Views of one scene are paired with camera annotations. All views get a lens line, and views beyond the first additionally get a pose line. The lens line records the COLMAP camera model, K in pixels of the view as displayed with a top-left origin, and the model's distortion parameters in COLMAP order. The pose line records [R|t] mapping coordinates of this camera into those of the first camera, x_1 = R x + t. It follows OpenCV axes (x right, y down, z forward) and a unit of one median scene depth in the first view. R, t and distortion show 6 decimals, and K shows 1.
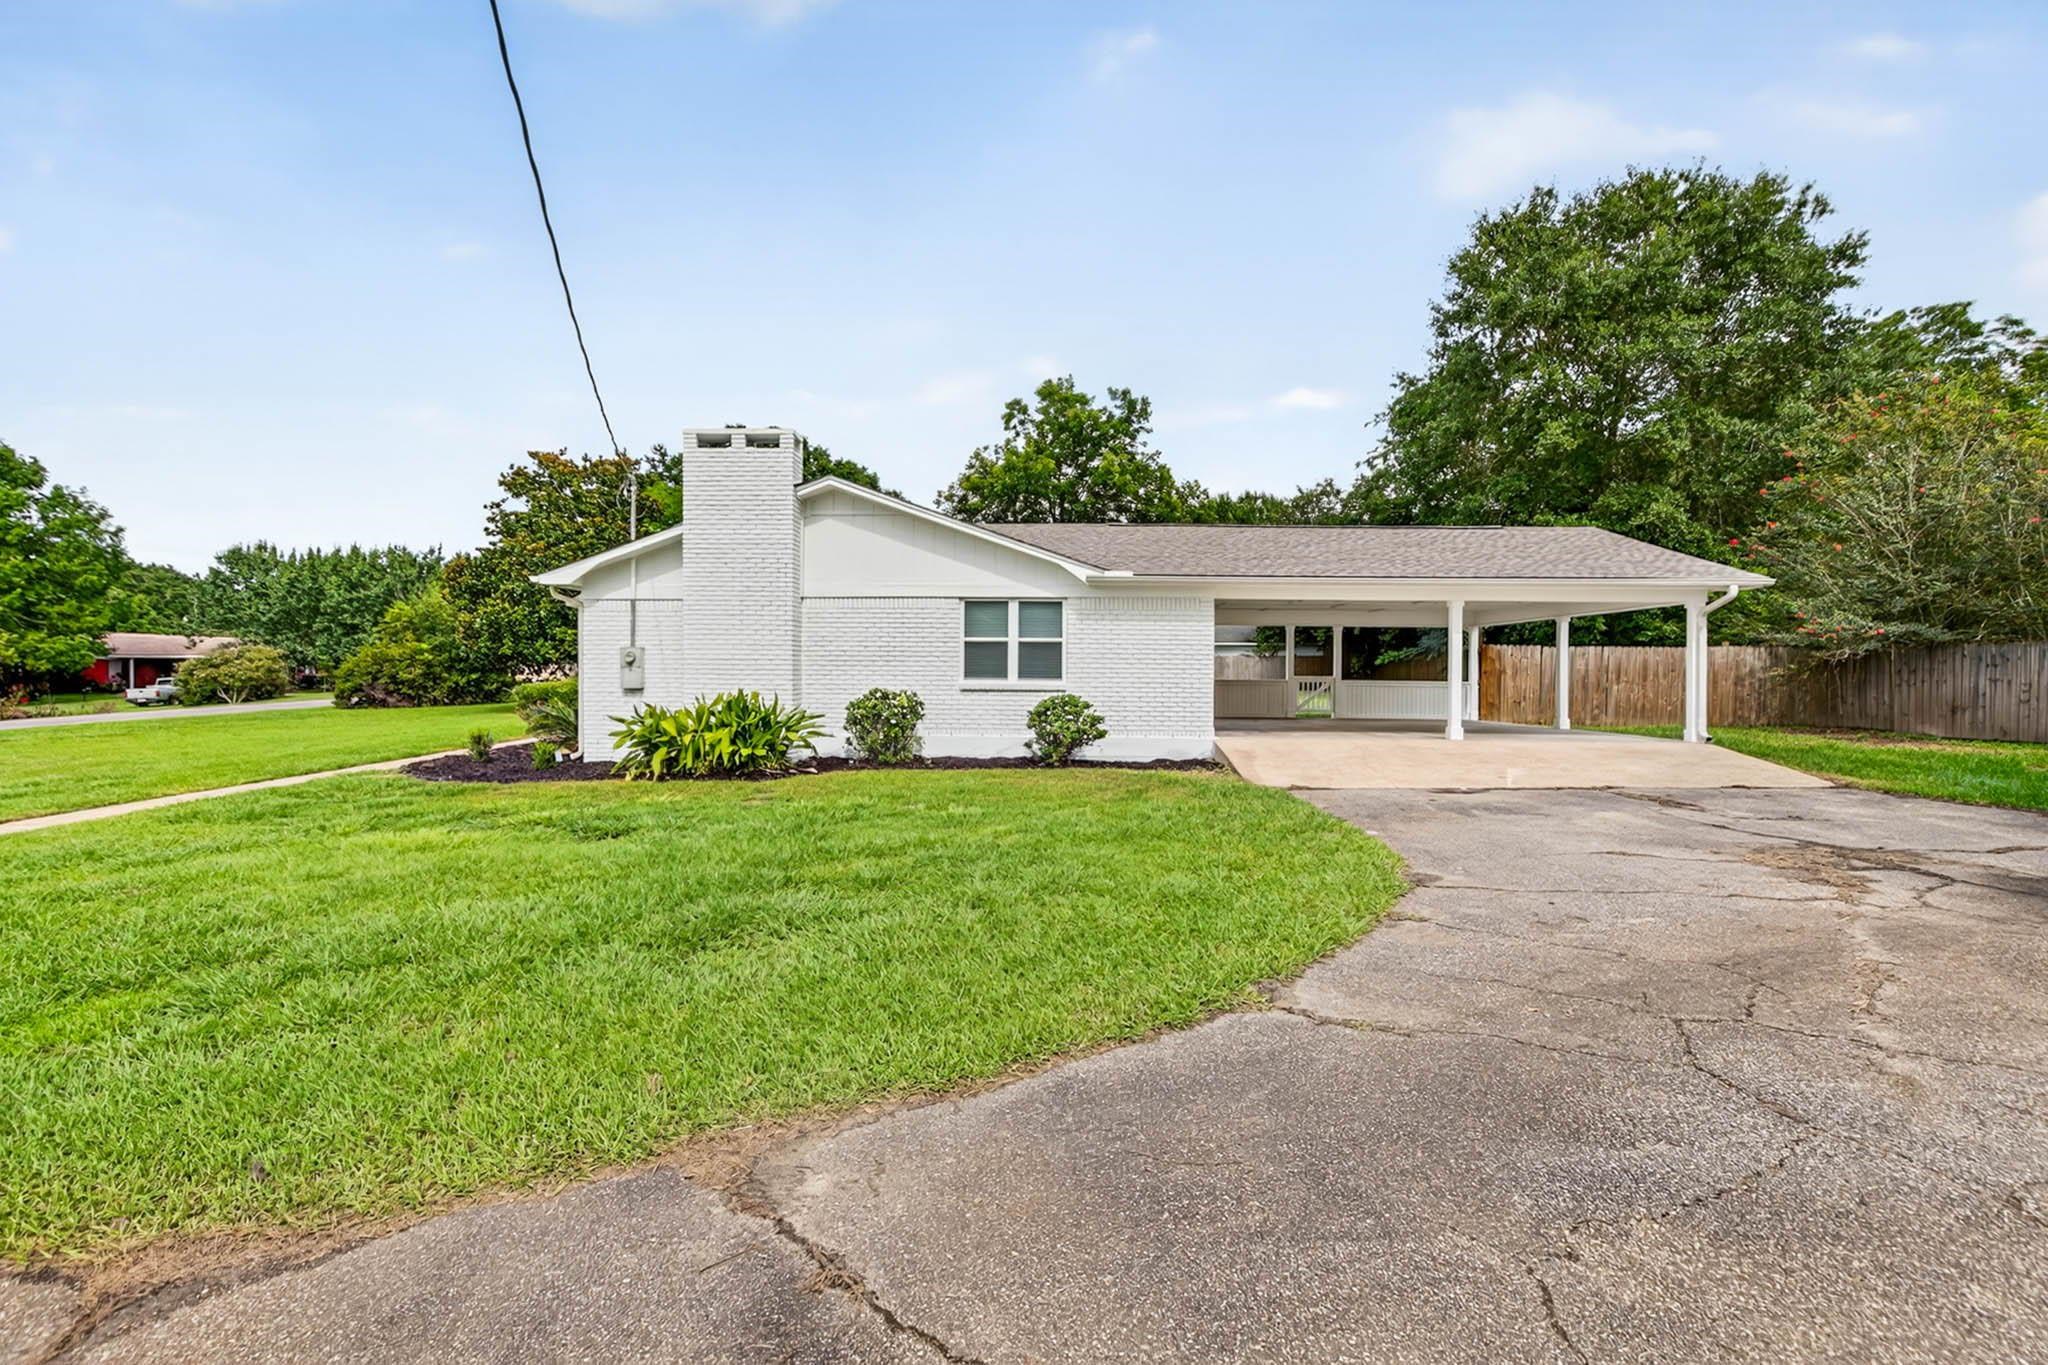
lens RADIAL K [[933.9, 0, 1014.7], [0, 933.9, 679.0], [0, 0, 1]] dist [-0.000082, 0.000665]
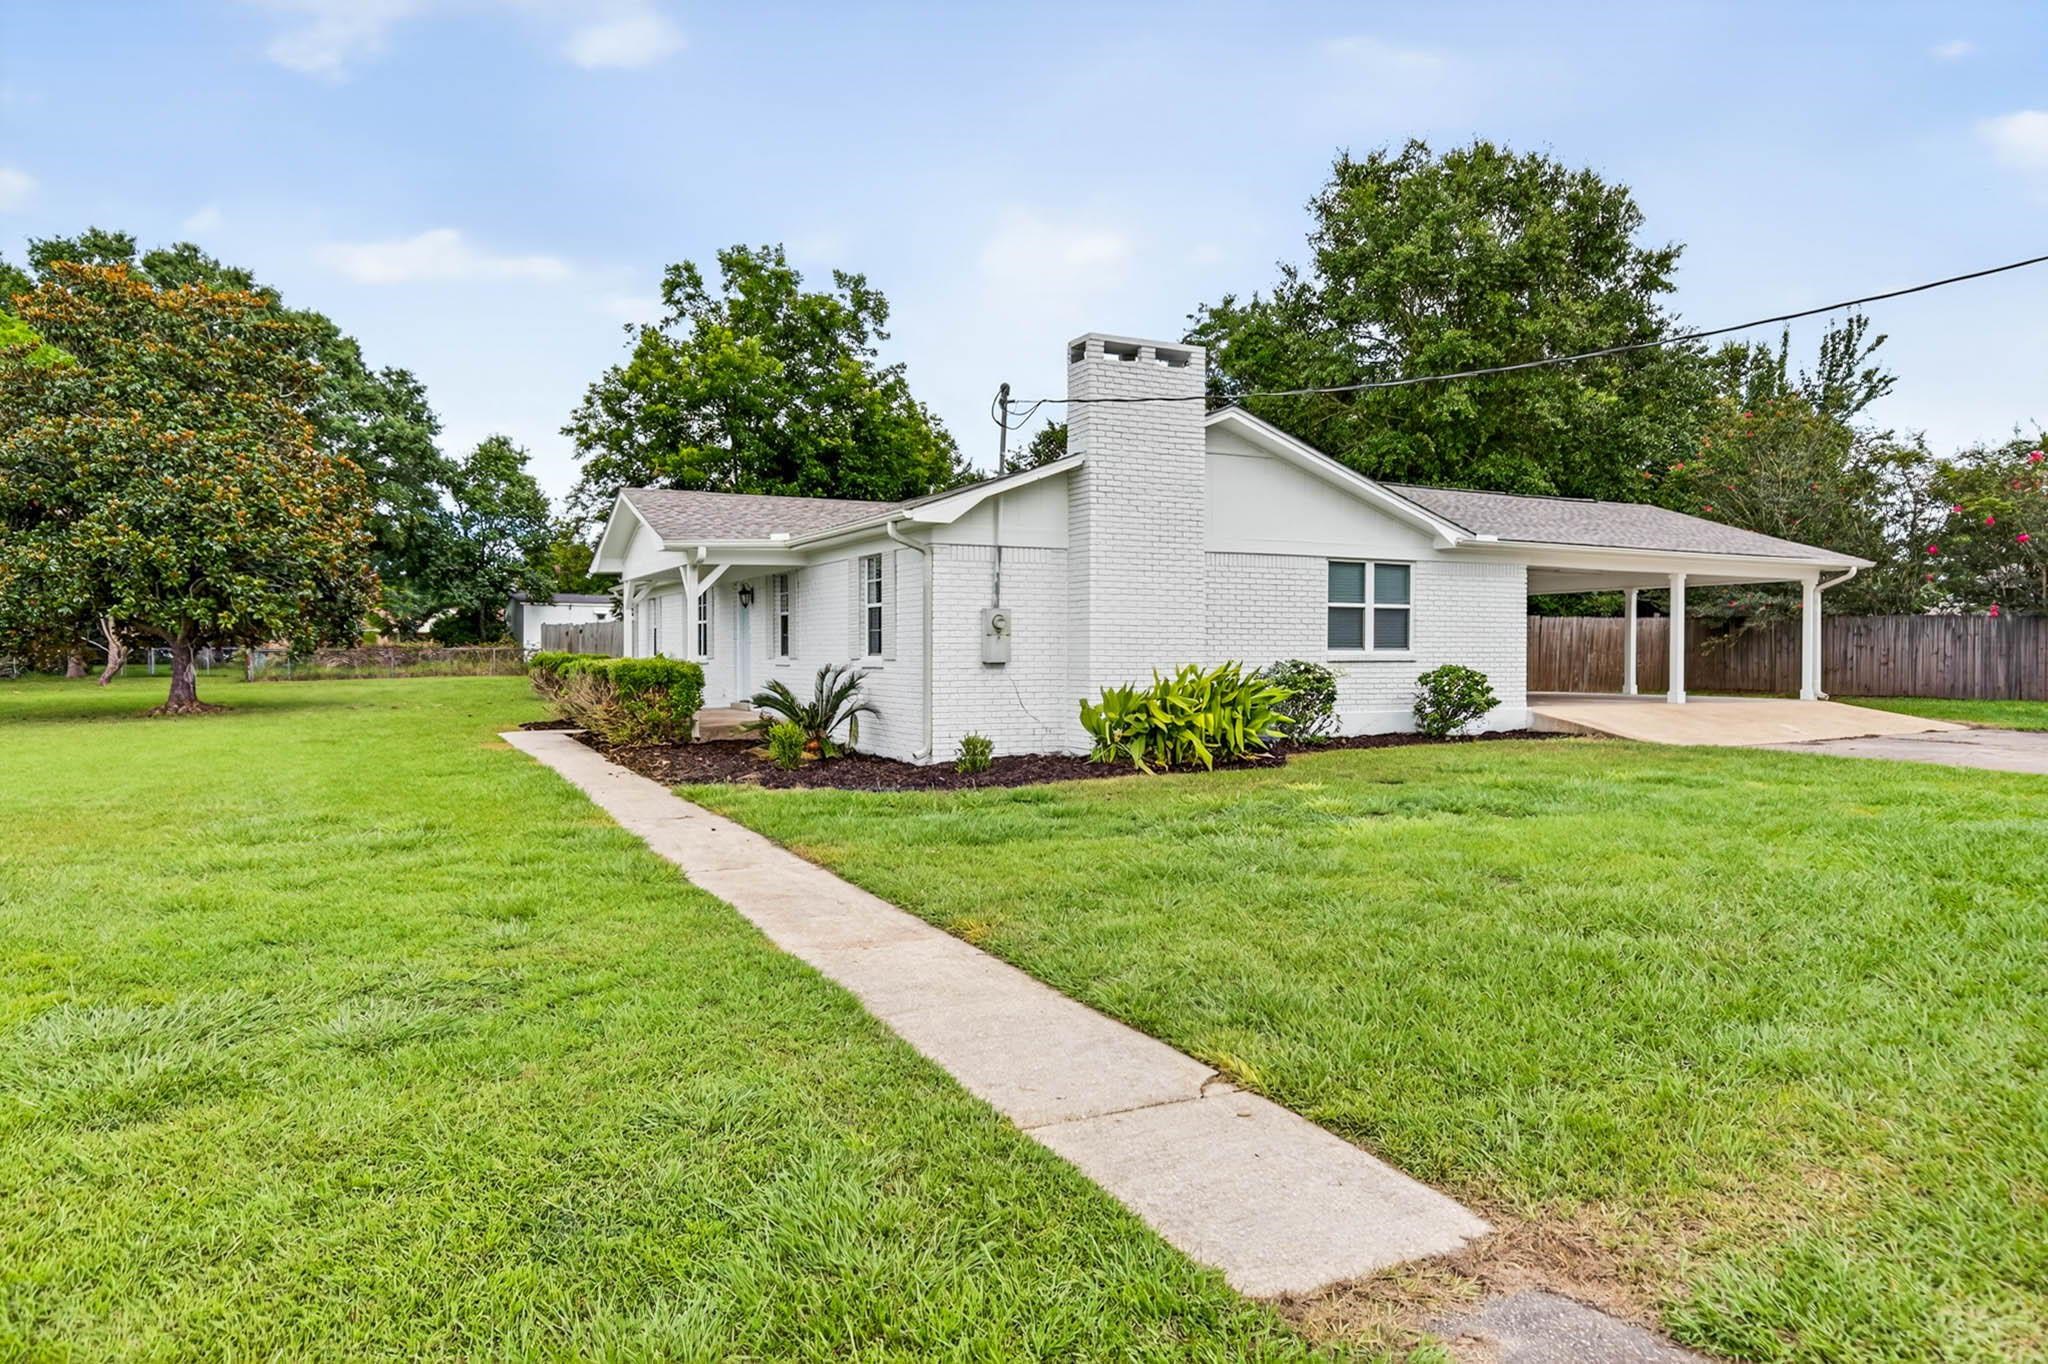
lens RADIAL K [[1252.4, 0, 1019.4], [0, 1252.4, 693.8], [0, 0, 1]] dist [0.009217, -0.002975]
pose [[0.875003, -0.023244, 0.483560, -0.748520], [0.009336, 0.999471, 0.031151, 0.001495], [-0.484028, -0.022743, 0.874757, 0.090401]]
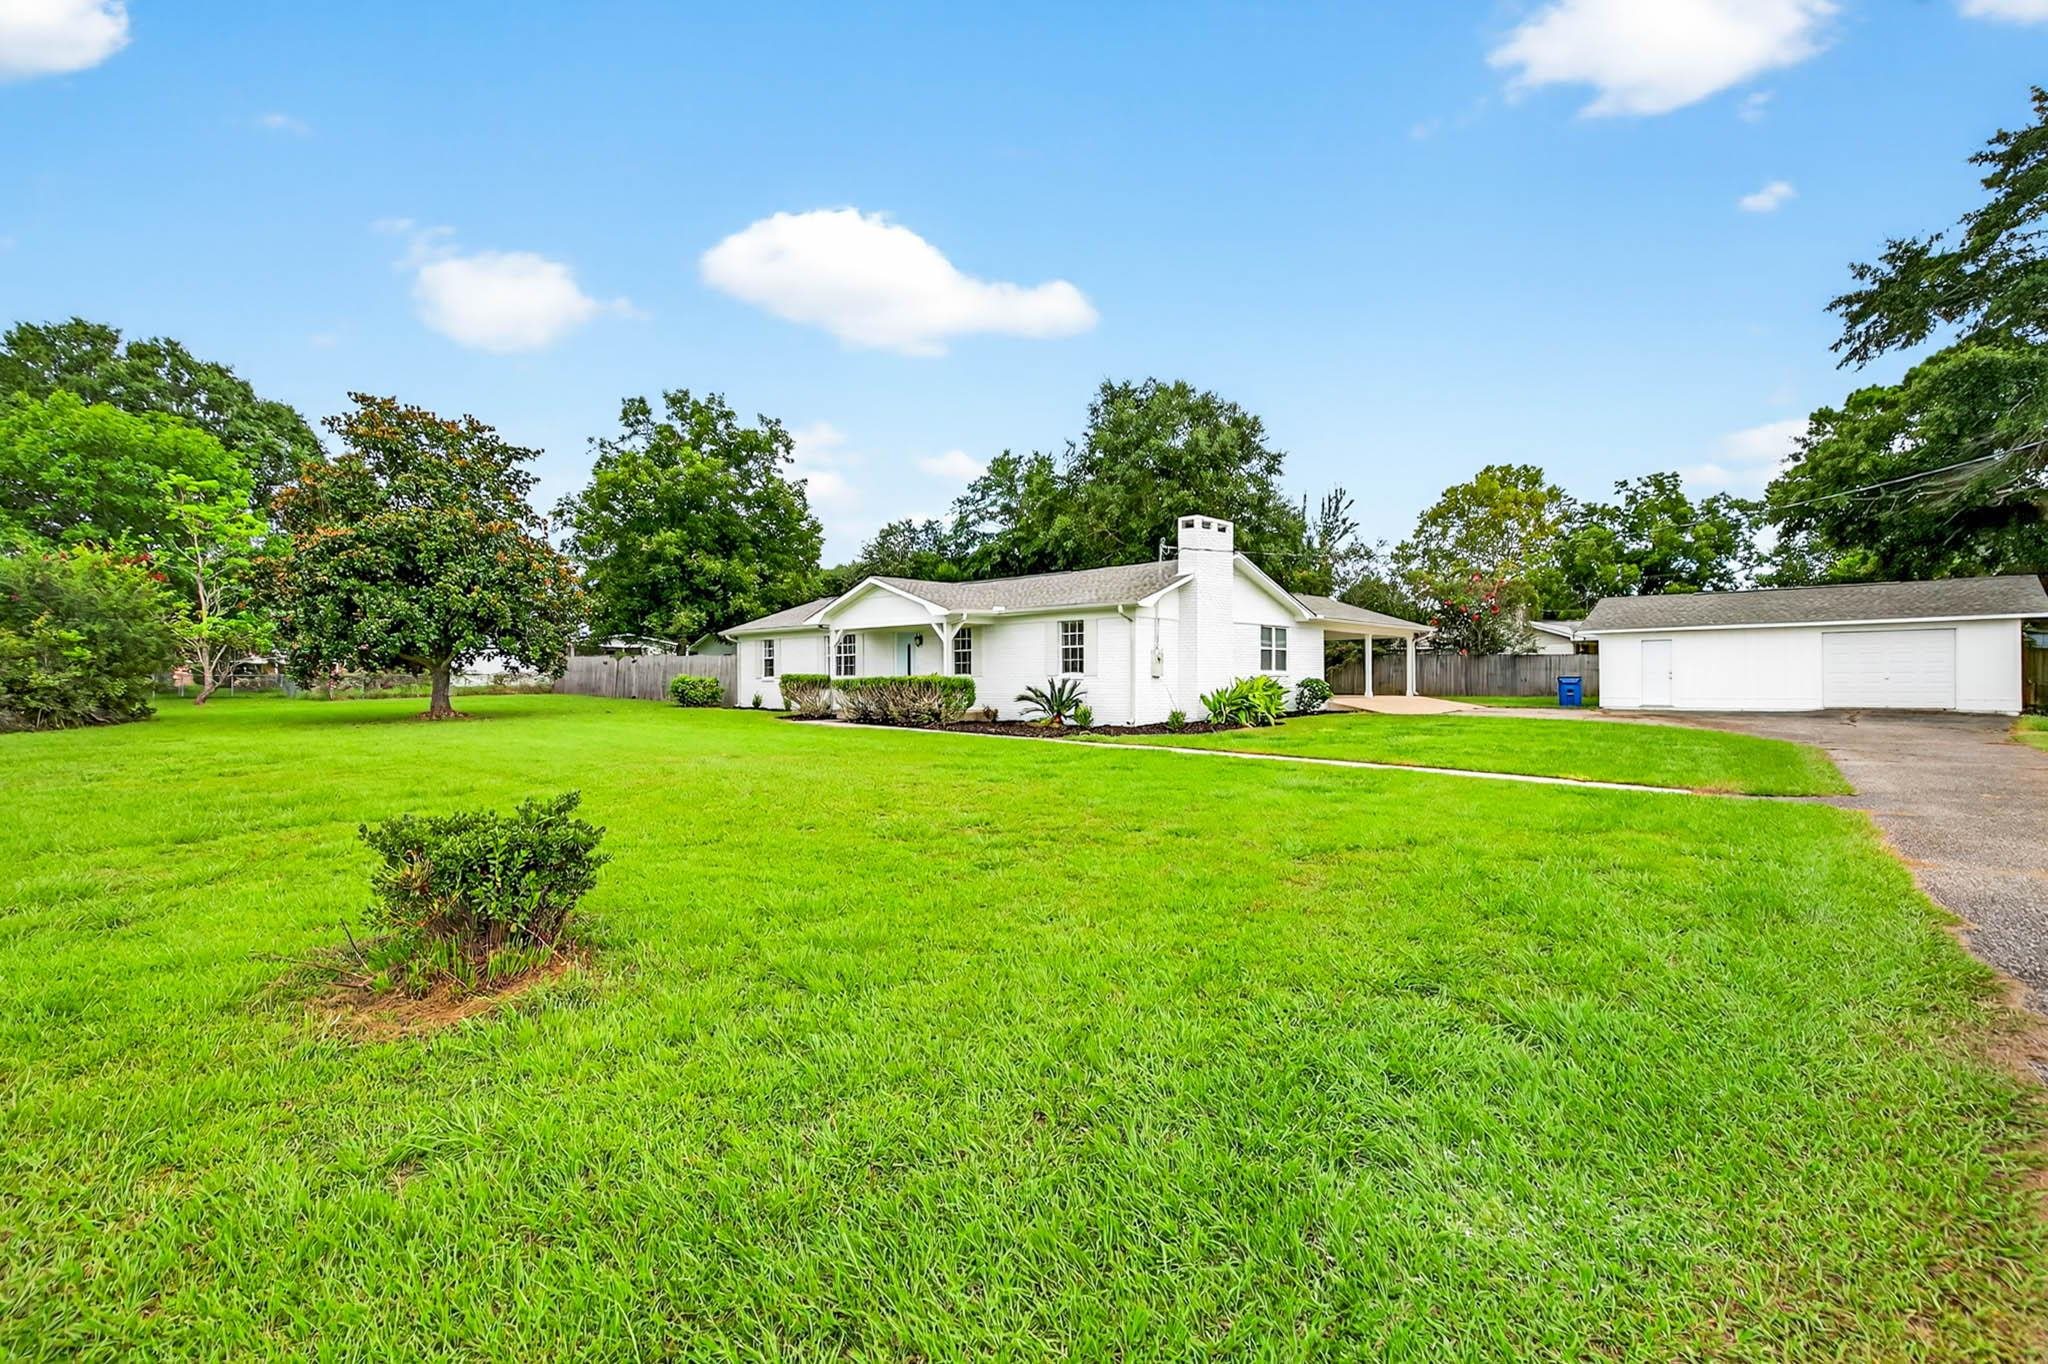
lens RADIAL K [[933.9, 0, 1016.2], [0, 933.9, 670.9], [0, 0, 1]] dist [-0.000082, 0.000665]
pose [[0.669898, -0.002963, 0.742447, -1.430509], [0.013309, 0.999879, -0.008018, 0.007548], [-0.742333, 0.015252, 0.669857, 0.132935]]
